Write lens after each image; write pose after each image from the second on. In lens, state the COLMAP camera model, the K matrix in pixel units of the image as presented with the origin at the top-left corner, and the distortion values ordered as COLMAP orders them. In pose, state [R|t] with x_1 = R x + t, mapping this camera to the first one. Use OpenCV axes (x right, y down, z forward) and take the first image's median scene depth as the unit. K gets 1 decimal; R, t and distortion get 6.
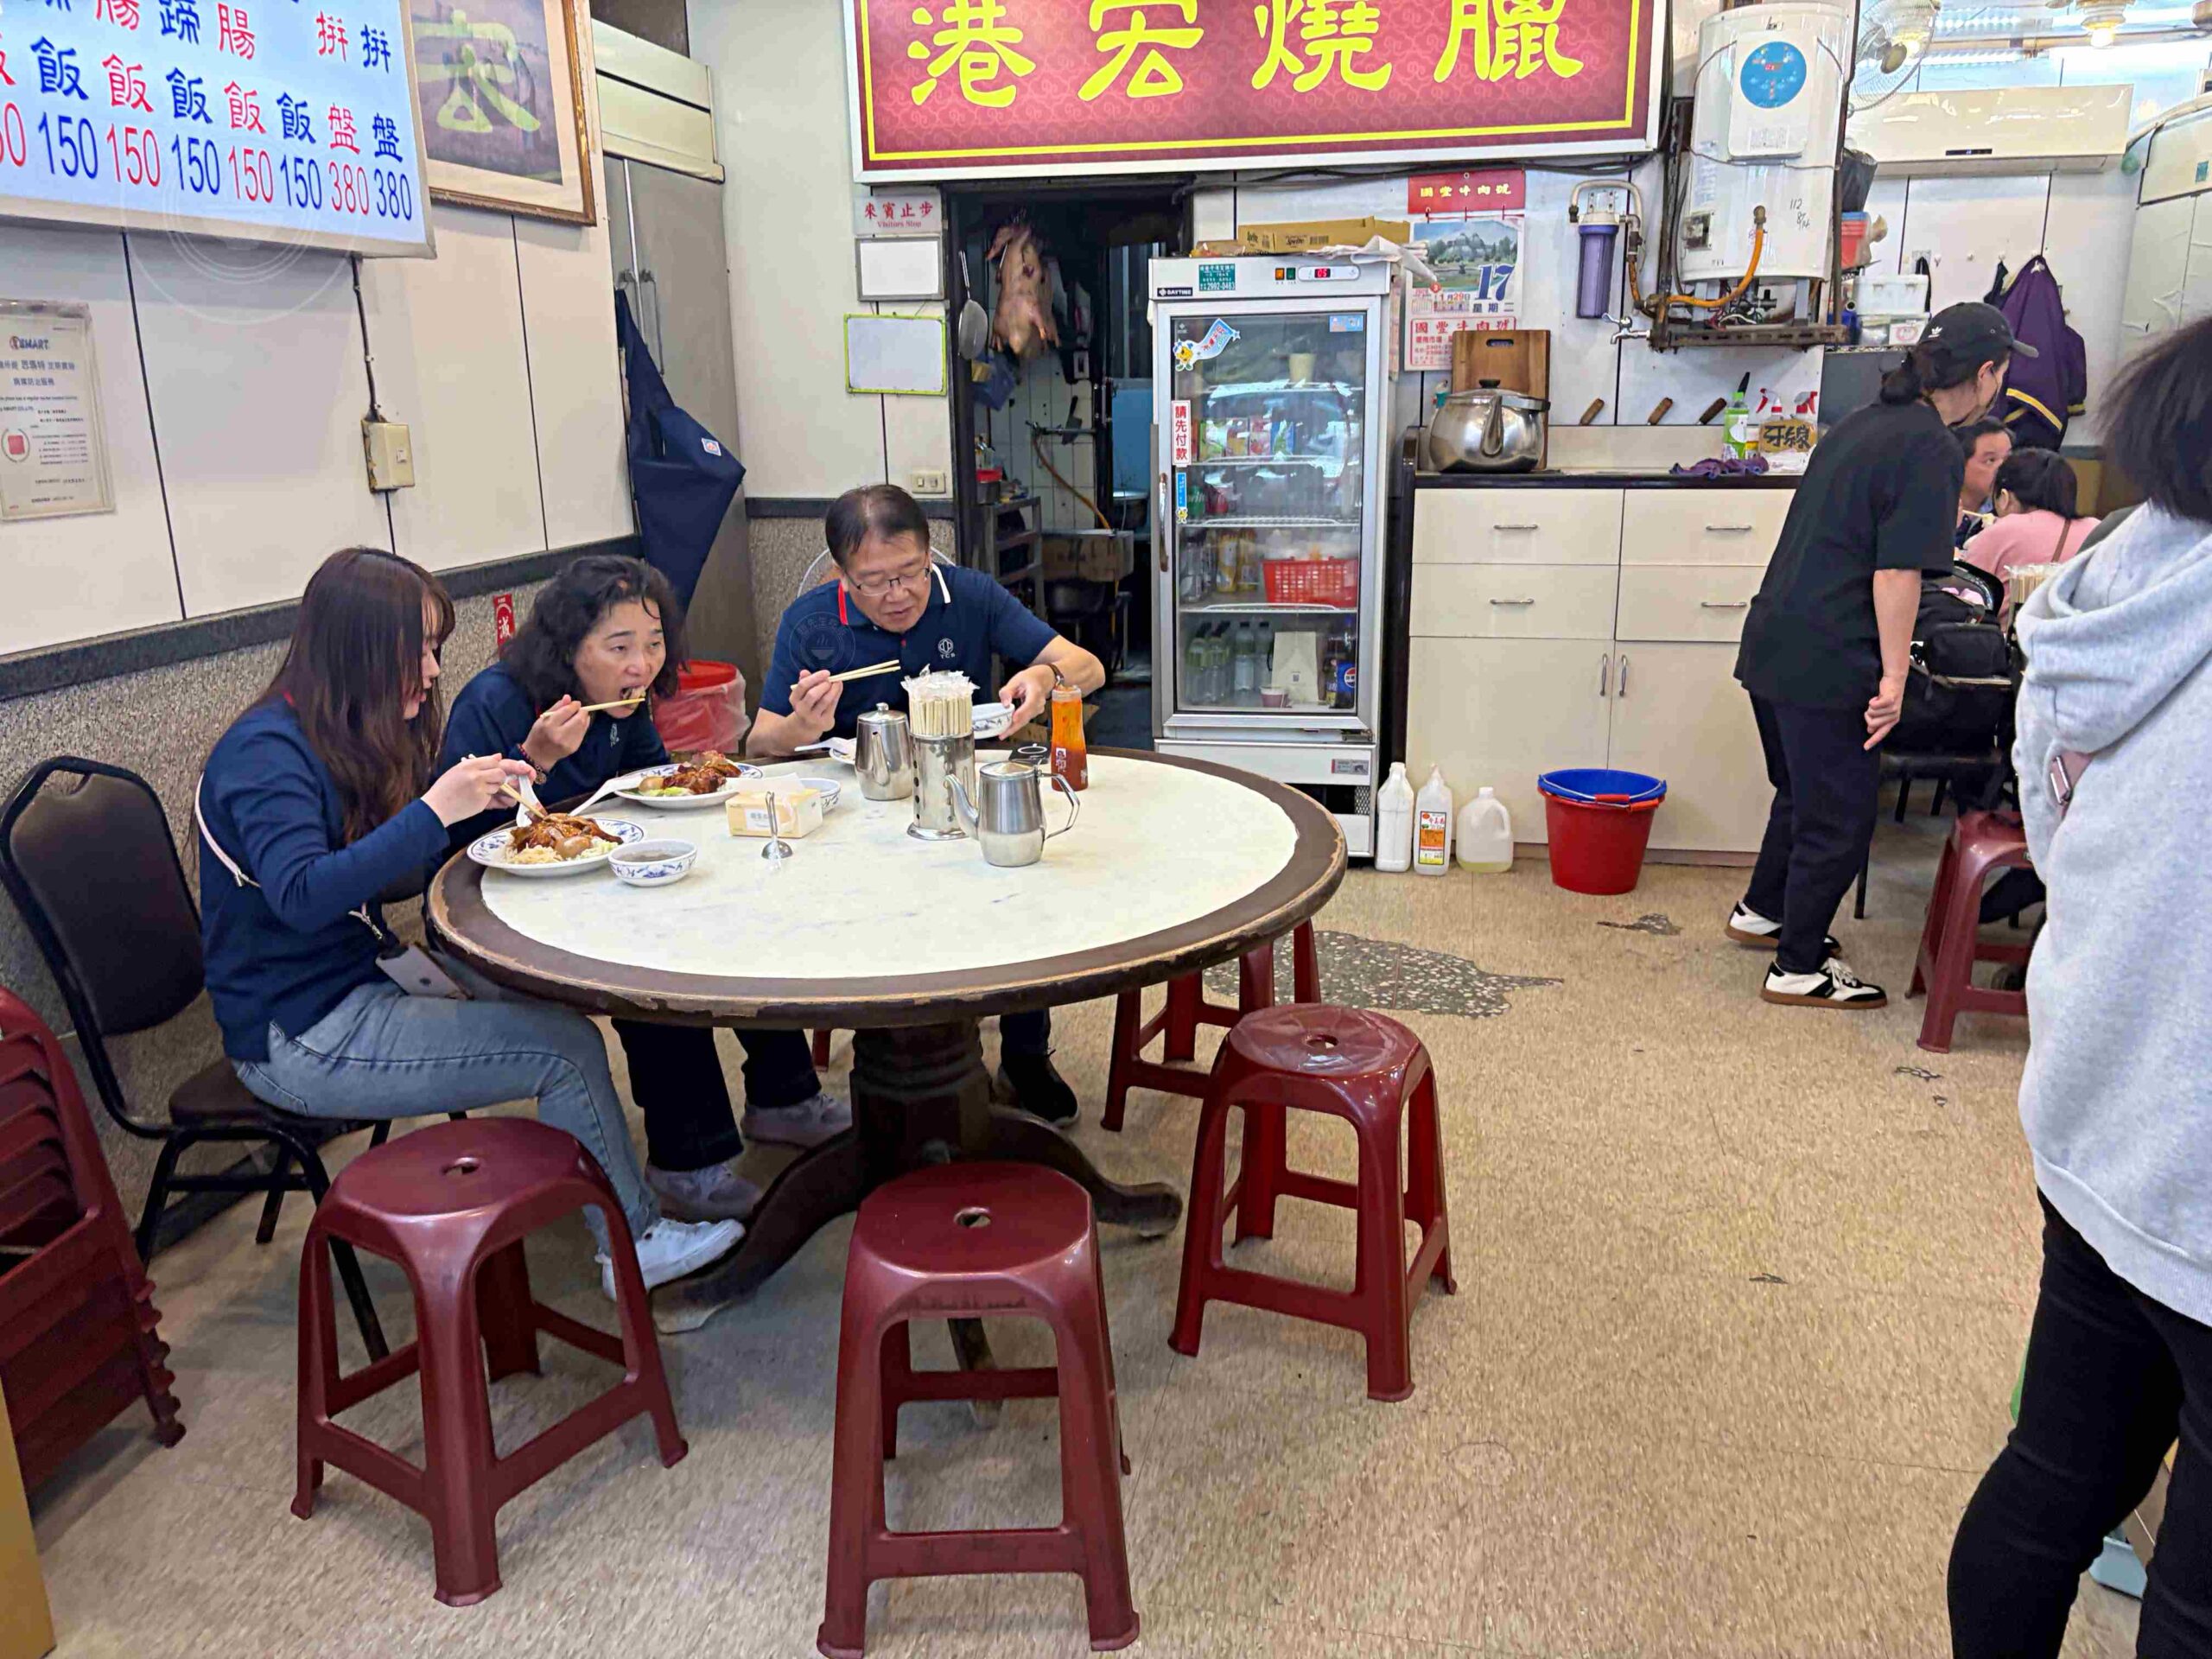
lens RADIAL K [[1667.6, 0, 1117.8], [0, 1667.6, 812.4], [0, 0, 1]] dist [0.042834, -0.047970]
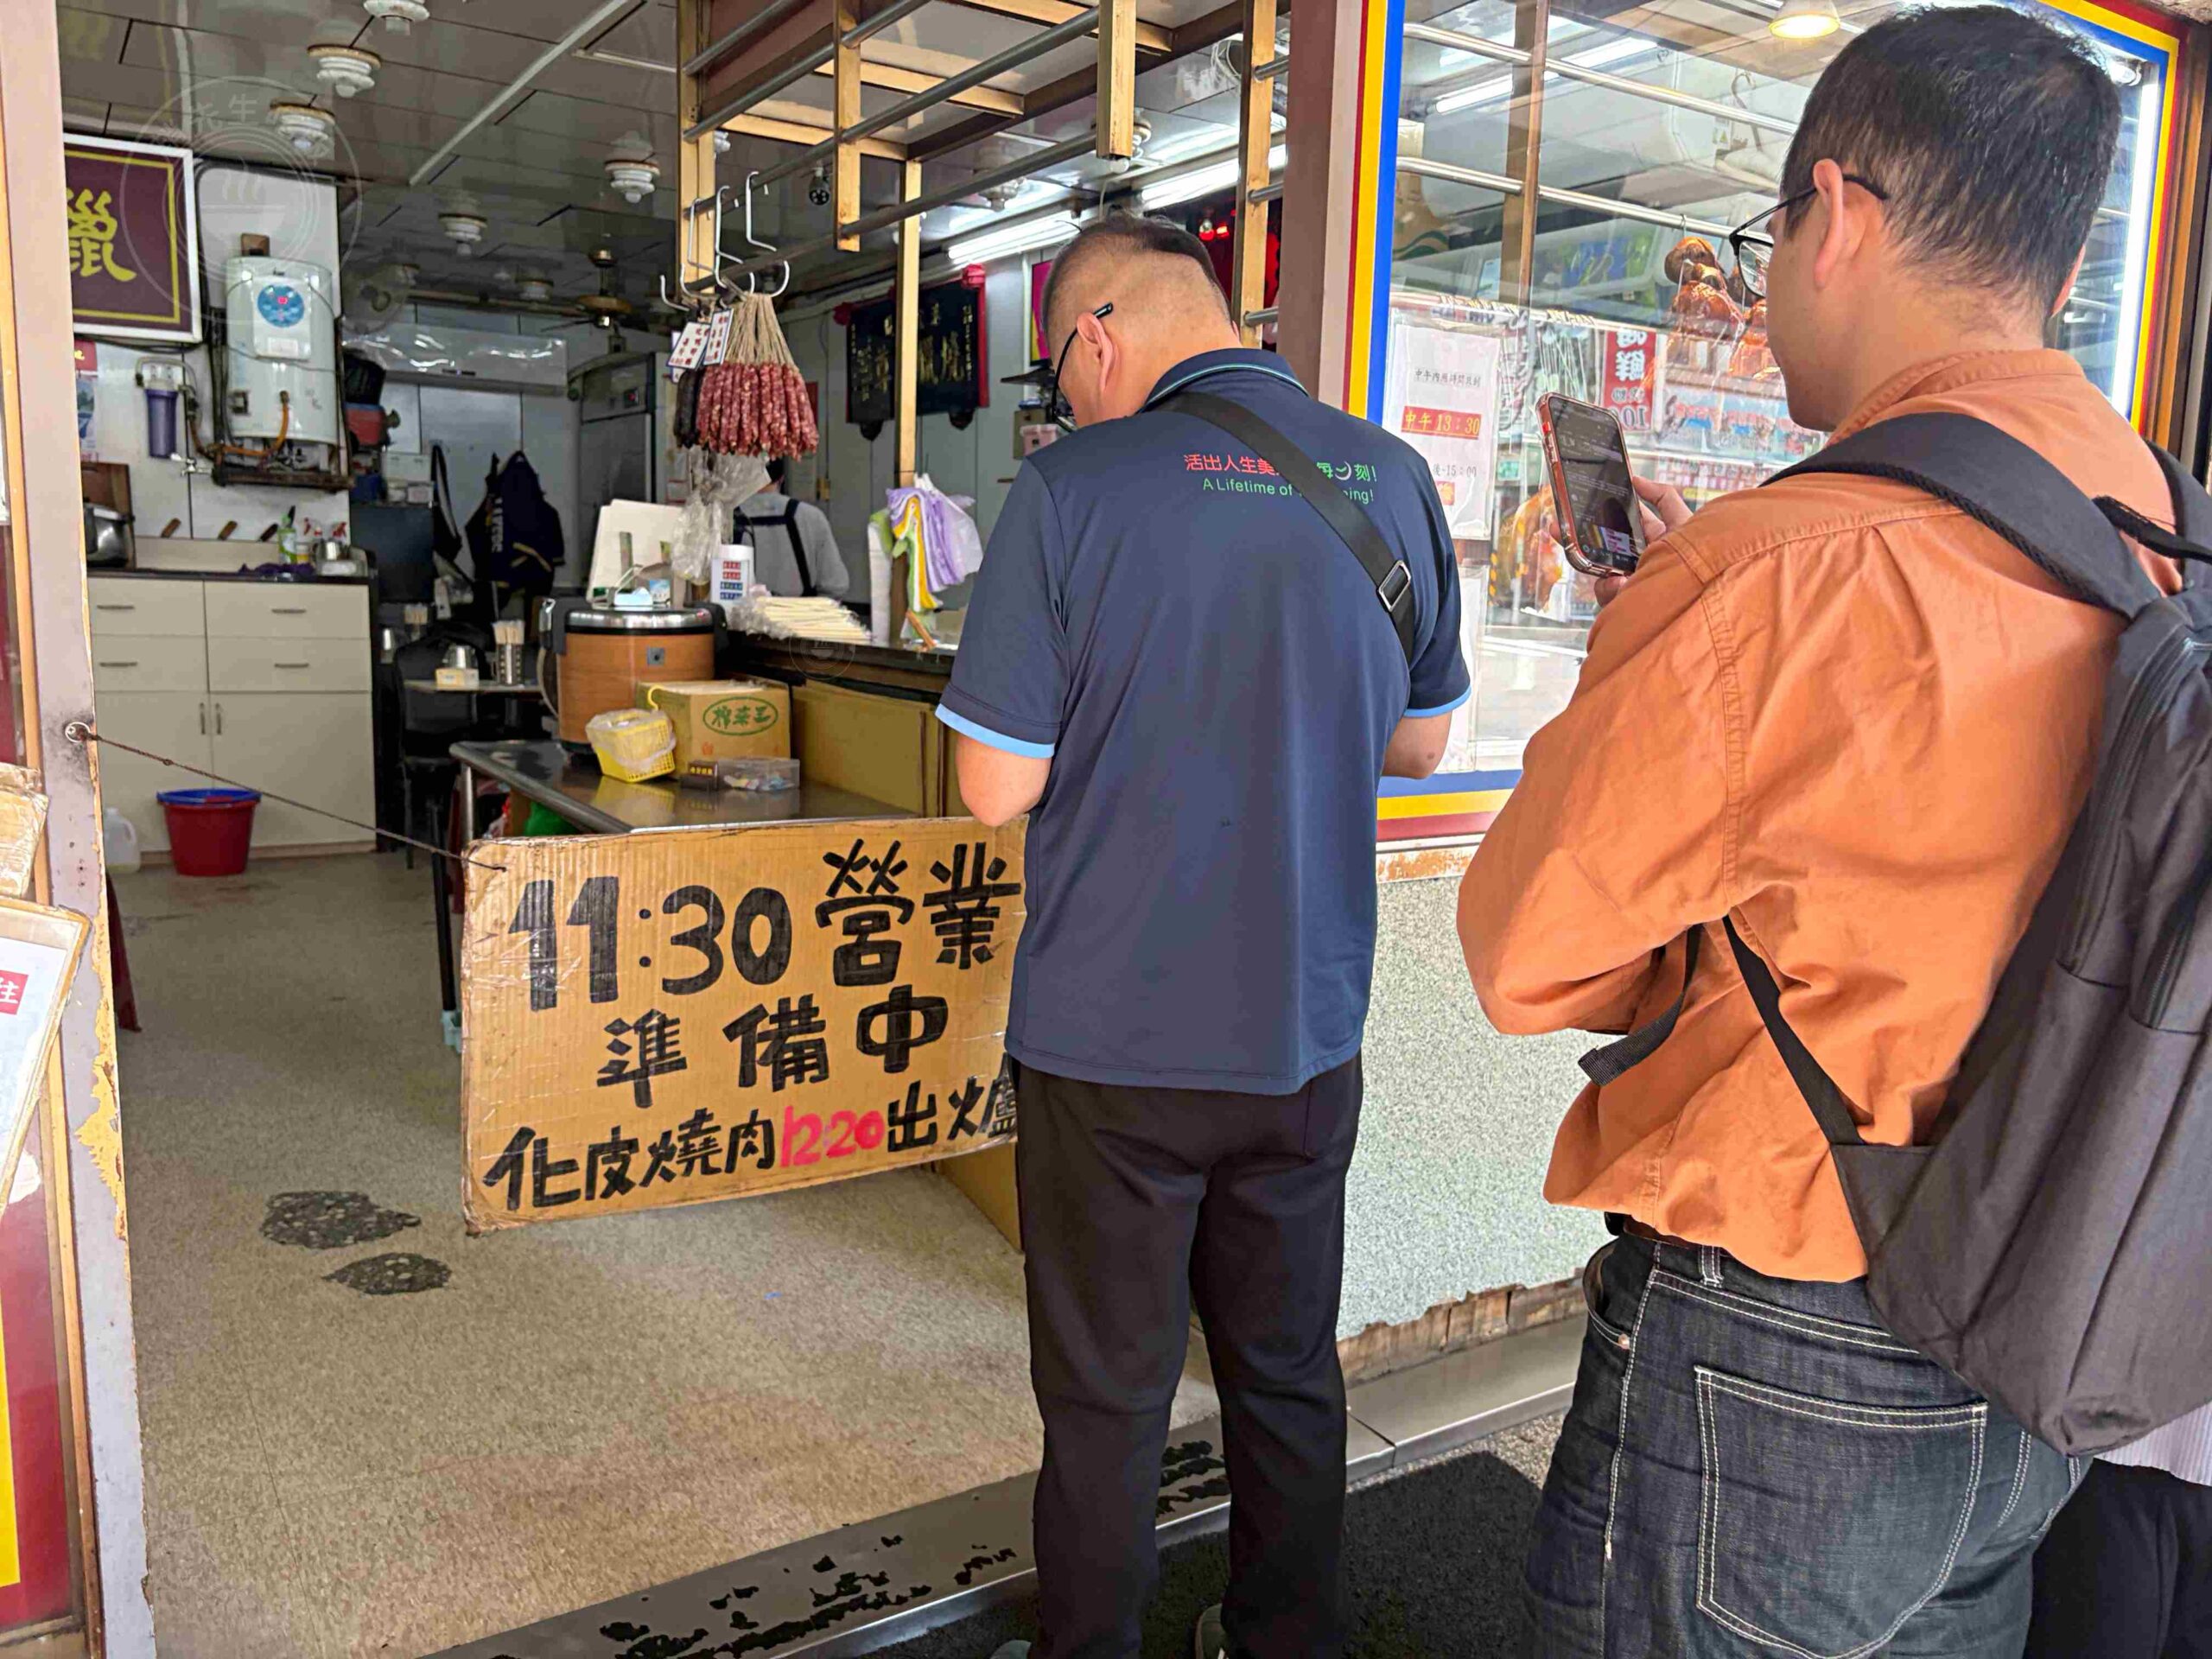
lens RADIAL K [[1682.9, 0, 1104.2], [0, 1682.9, 798.5], [0, 0, 1]] dist [0.090494, -0.107491]
pose [[0.724108, -0.055623, 0.687440, -0.129599], [0.137133, 0.988452, -0.064469, 0.166412], [-0.675915, 0.140953, 0.723374, -0.460109]]
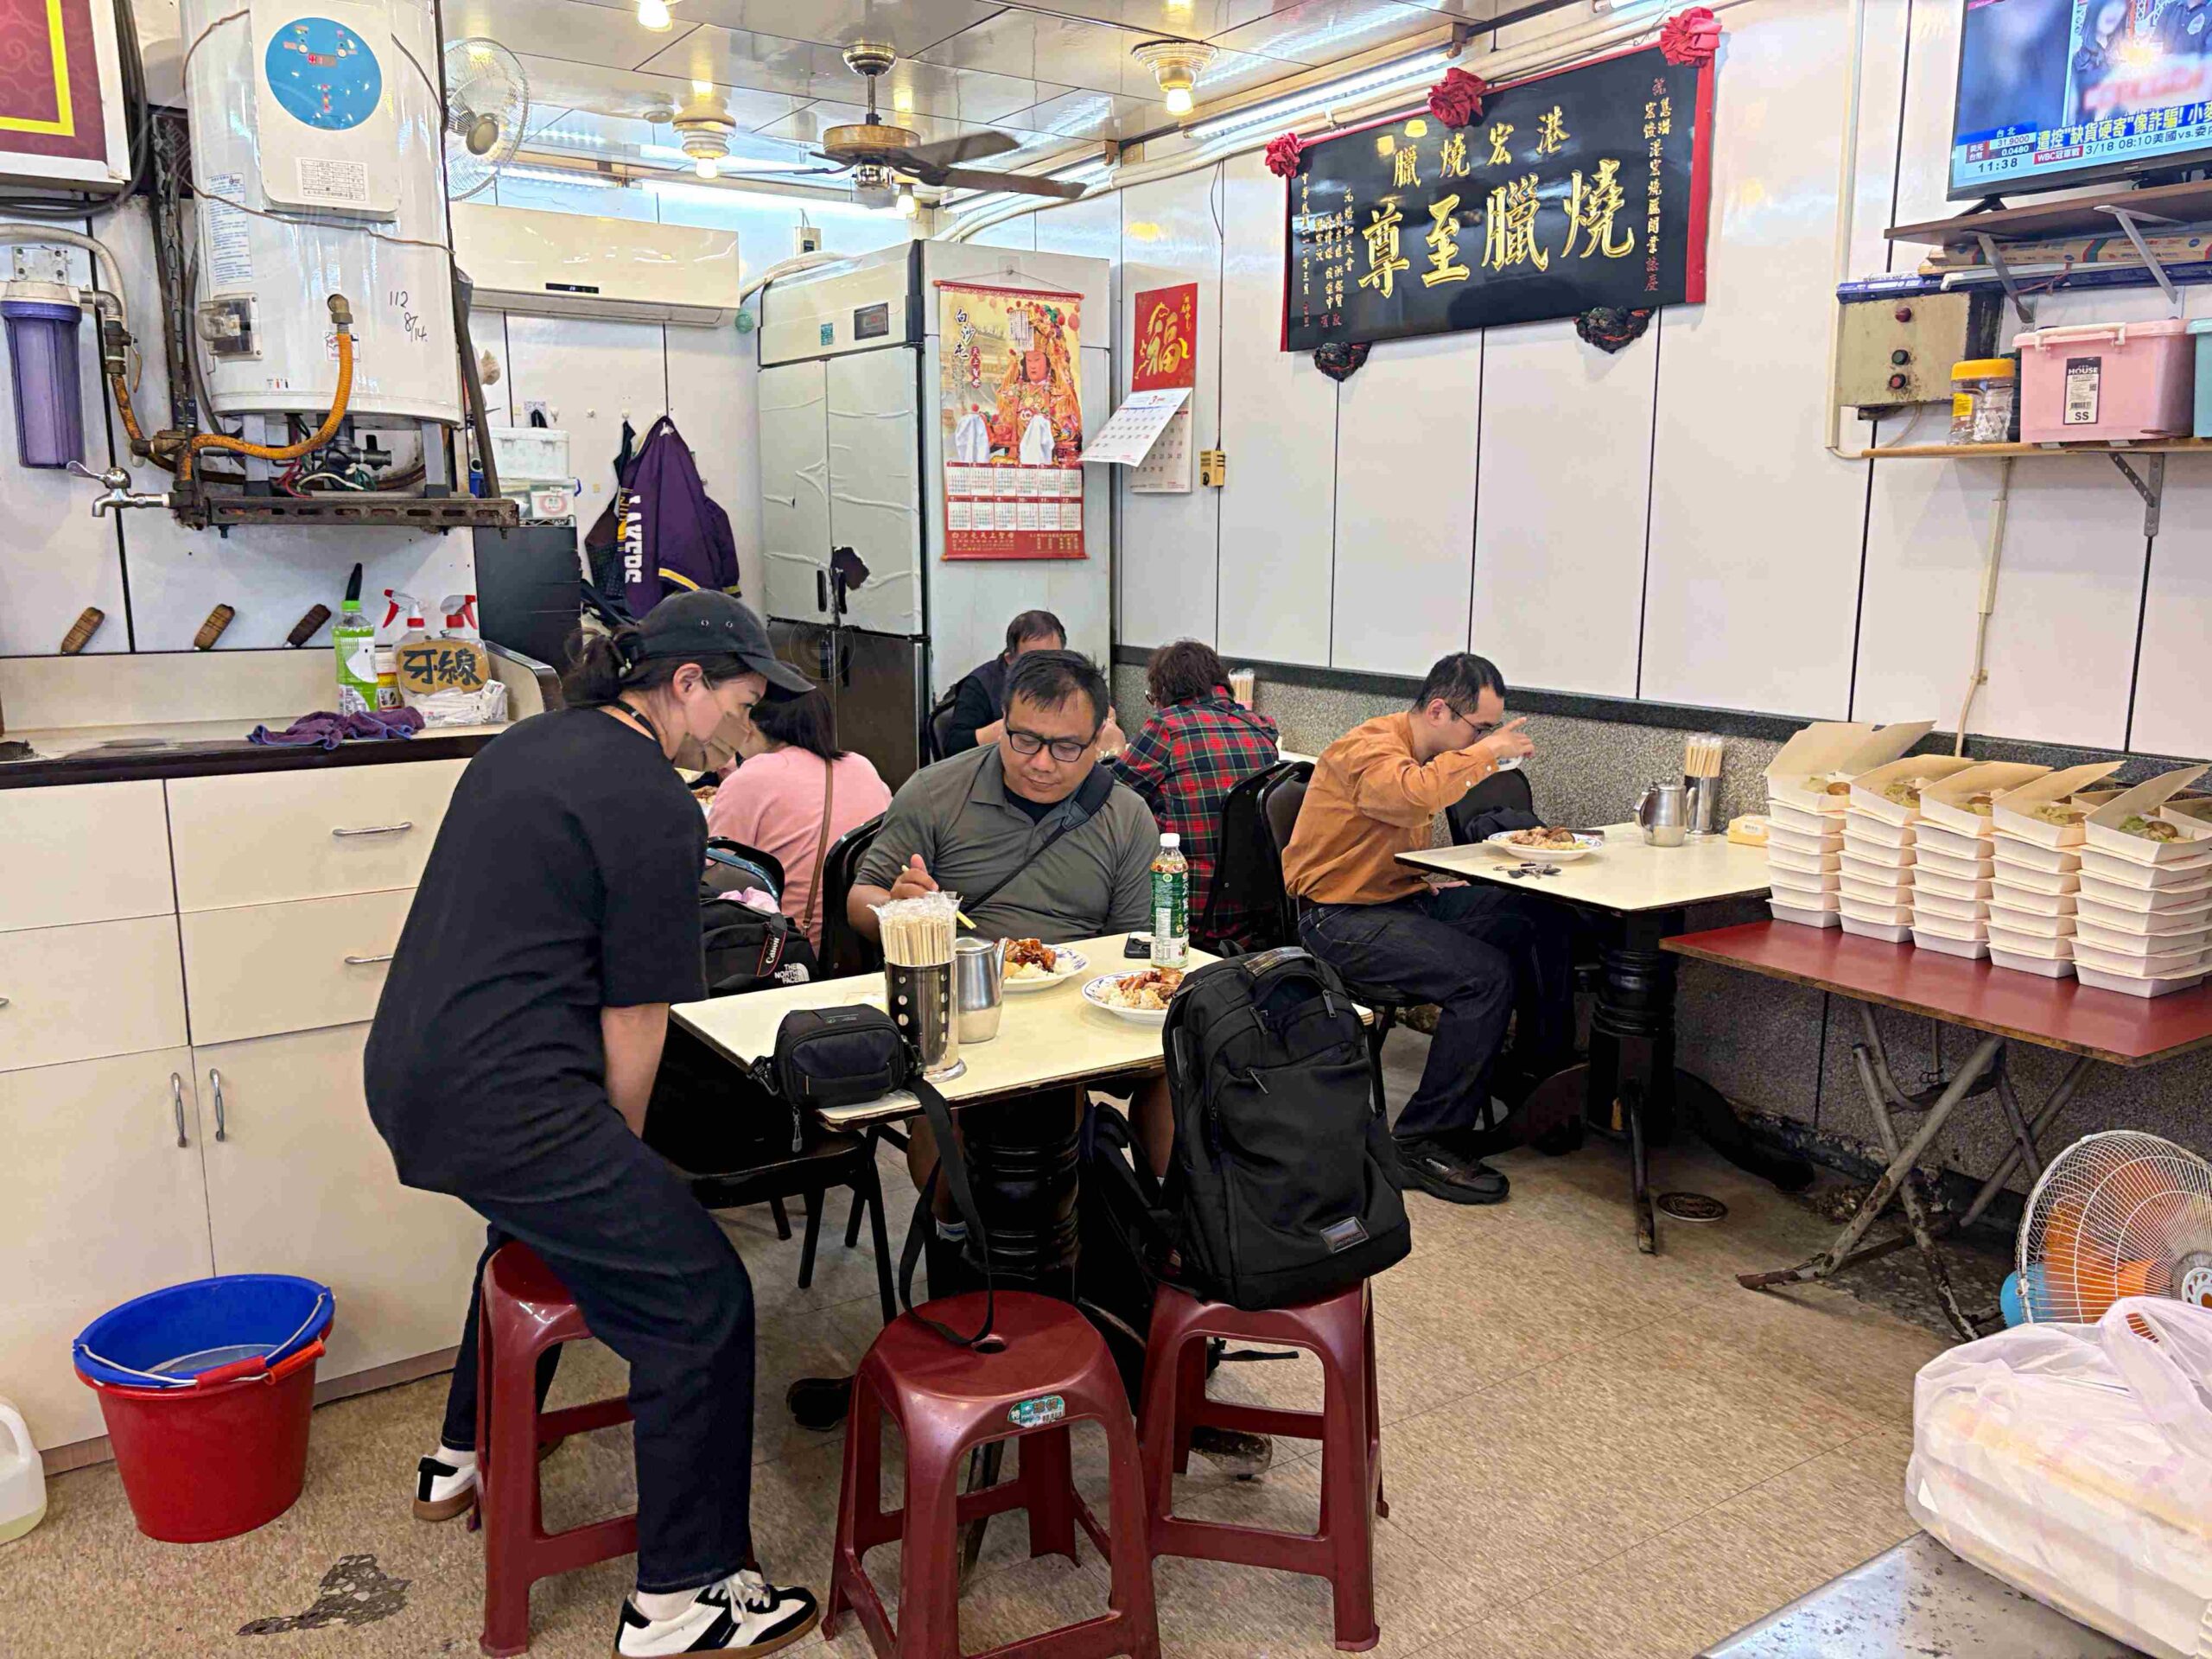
lens RADIAL K [[1667.6, 0, 1117.8], [0, 1667.6, 812.4], [0, 0, 1]] dist [0.042834, -0.047970]
pose [[0.706516, -0.108461, 0.699336, 0.132180], [0.169023, 0.985449, -0.017924, -0.114841], [-0.687216, 0.130867, 0.714568, 0.382266]]
